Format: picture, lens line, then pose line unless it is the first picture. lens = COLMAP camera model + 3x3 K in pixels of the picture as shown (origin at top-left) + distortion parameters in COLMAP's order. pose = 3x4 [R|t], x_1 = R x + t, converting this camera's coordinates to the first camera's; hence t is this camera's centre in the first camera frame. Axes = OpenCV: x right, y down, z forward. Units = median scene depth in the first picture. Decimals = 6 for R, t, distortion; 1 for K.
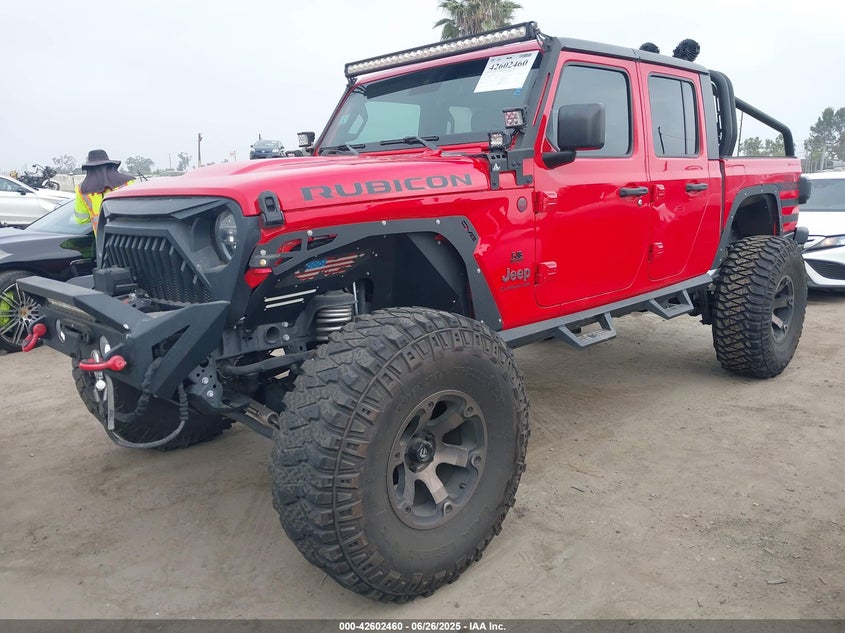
lens RADIAL K [[684.6, 0, 417.8], [0, 684.6, 314.0], [0, 0, 1]] dist [-0.008491, -0.007831]
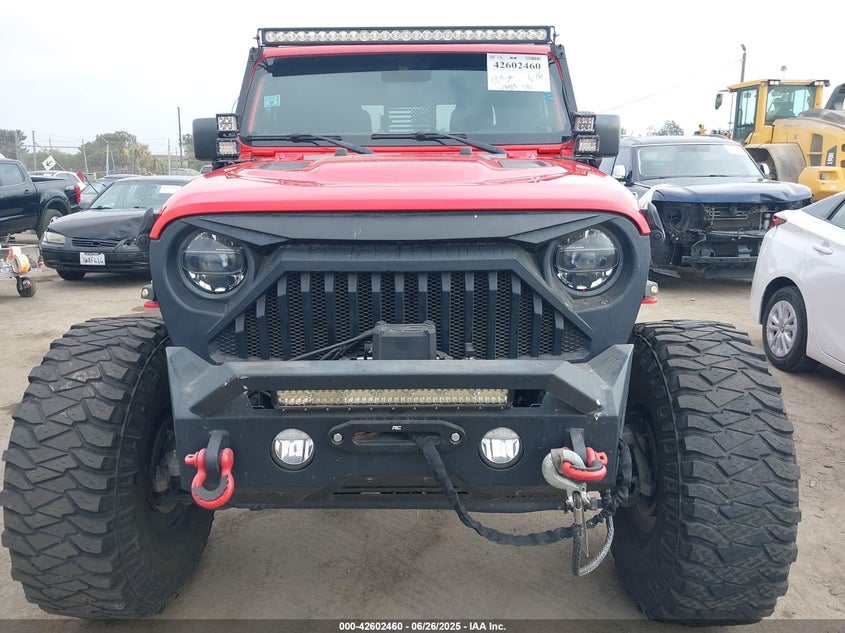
lens RADIAL K [[684.6, 0, 417.8], [0, 684.6, 314.0], [0, 0, 1]] dist [-0.008491, -0.007831]
pose [[0.707296, -0.126696, 0.695471, -0.891967], [0.118944, 0.991111, 0.059587, -0.115969], [-0.696839, 0.040577, 0.716079, 0.543707]]
